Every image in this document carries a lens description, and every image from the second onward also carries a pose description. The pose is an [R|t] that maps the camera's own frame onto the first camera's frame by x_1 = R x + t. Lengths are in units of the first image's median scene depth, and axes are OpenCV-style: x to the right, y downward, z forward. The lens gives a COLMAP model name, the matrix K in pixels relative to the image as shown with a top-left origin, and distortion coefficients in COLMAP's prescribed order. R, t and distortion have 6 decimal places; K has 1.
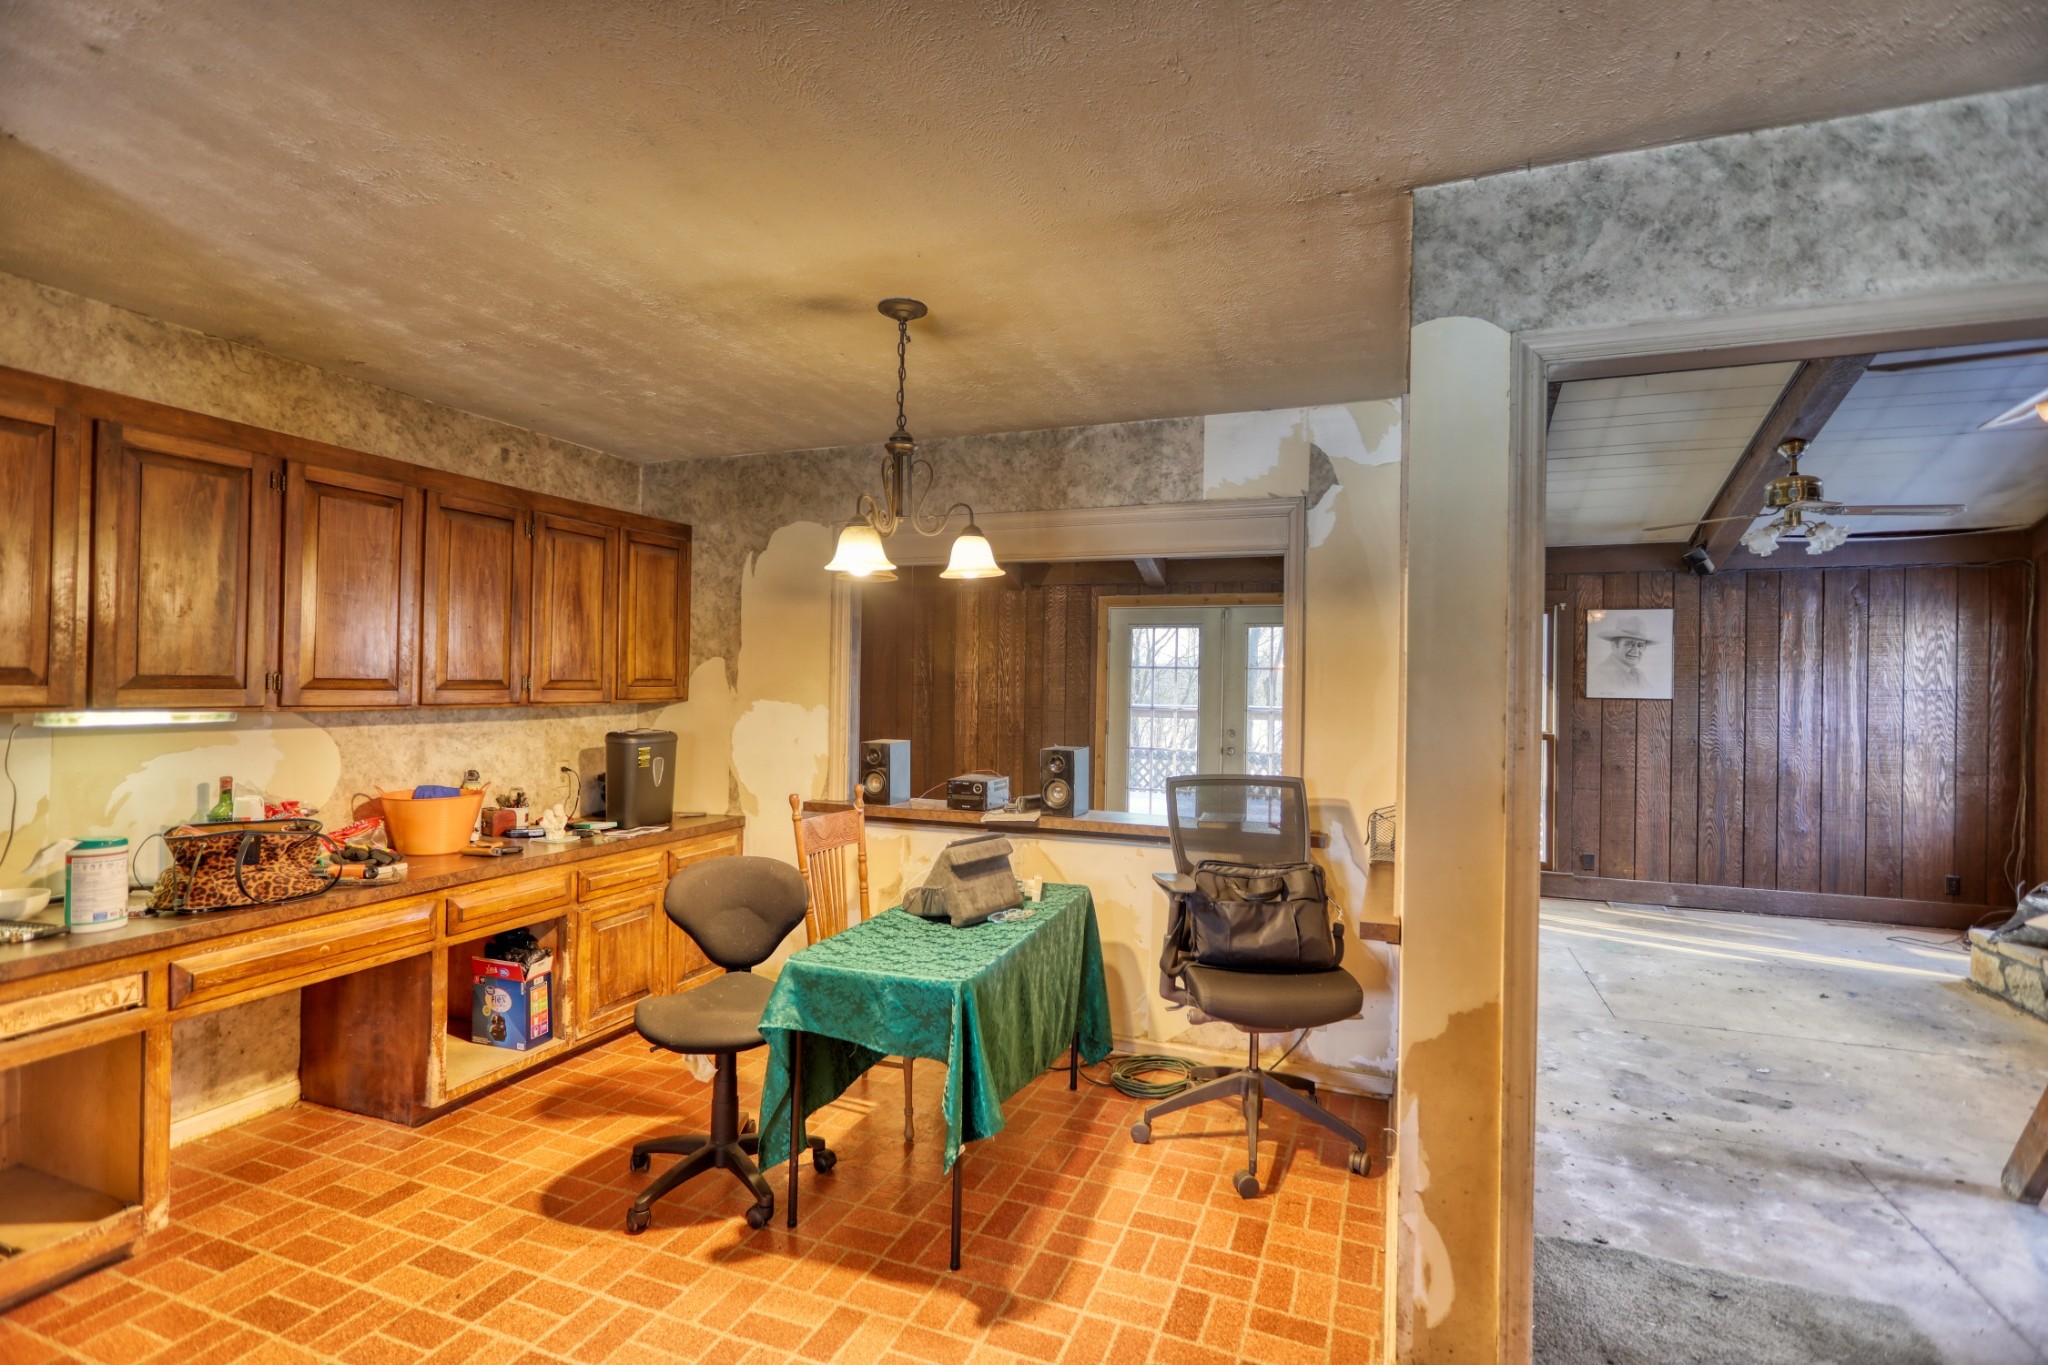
lens RADIAL K [[957.0, 0, 1024.0], [0, 957.0, 682.5], [0, 0, 1]] dist [-0.001145, 0.001906]
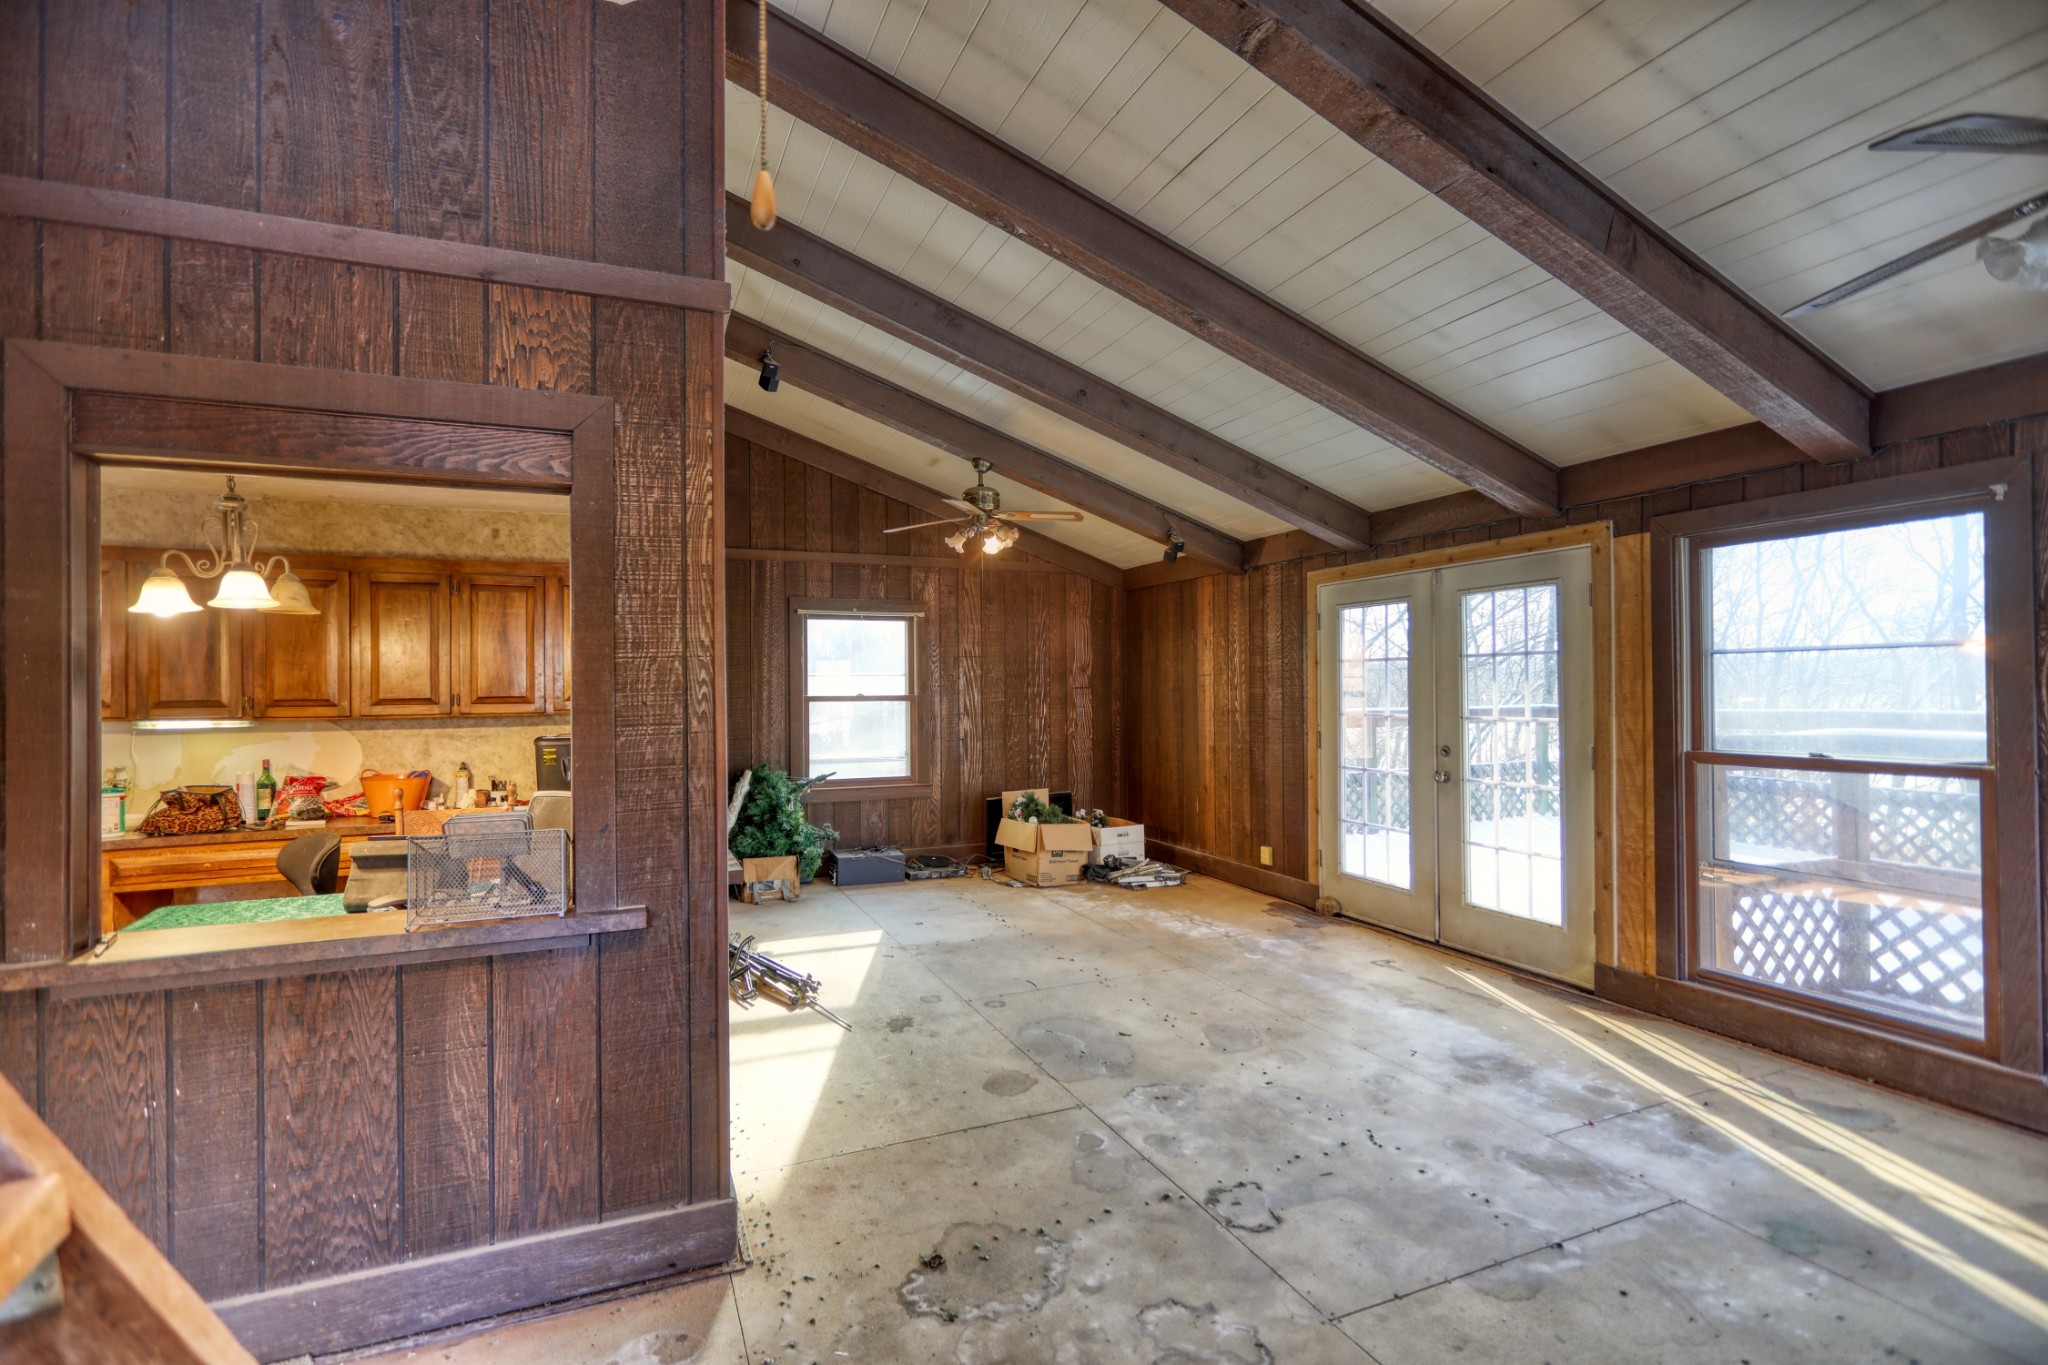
lens RADIAL K [[957.0, 0, 1024.0], [0, 957.0, 682.5], [0, 0, 1]] dist [-0.001145, 0.001906]
pose [[0.698734, -0.027557, -0.714851, 1.080635], [0.022801, 0.999608, -0.016247, 0.017526], [0.715019, -0.004947, 0.699088, 0.649003]]
